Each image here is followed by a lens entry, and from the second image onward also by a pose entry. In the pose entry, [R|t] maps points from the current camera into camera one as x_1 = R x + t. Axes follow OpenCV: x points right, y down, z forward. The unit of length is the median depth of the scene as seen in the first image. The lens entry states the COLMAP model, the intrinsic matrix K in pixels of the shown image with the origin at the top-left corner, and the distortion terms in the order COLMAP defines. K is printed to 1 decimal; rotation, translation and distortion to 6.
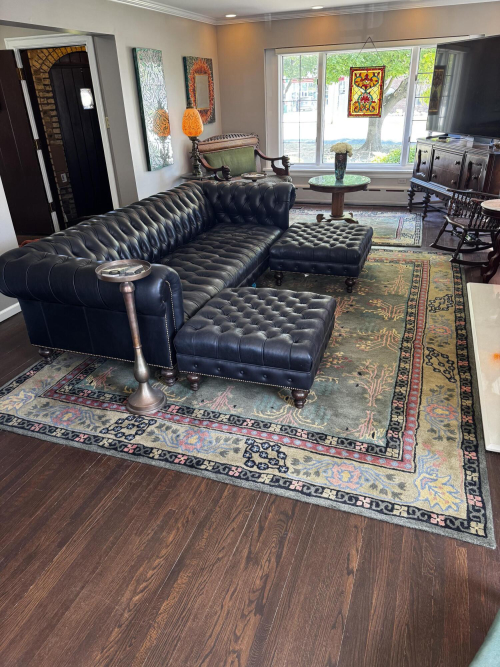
lens RADIAL K [[468.6, 0, 250.0], [0, 468.6, 333.5], [0, 0, 1]] dist [-0.042192, -0.004837]
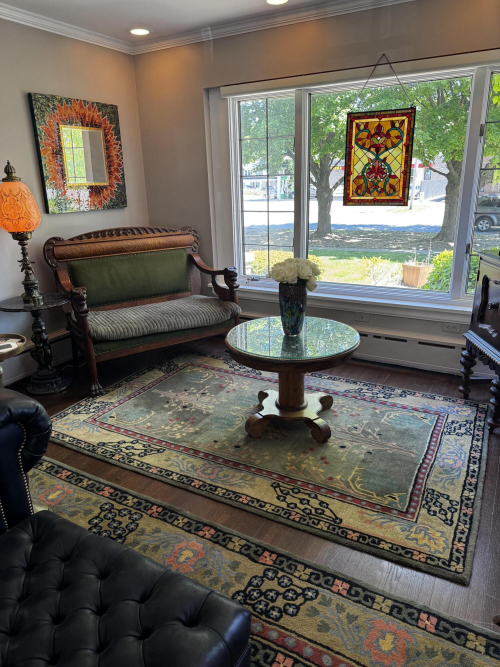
lens RADIAL K [[468.6, 0, 250.0], [0, 468.6, 333.5], [0, 0, 1]] dist [-0.042192, -0.004837]
pose [[0.988235, 0.064169, -0.138832, 0.194342], [-0.085627, 0.984263, -0.154578, -0.238405], [0.126728, 0.164647, 0.978178, 0.507558]]
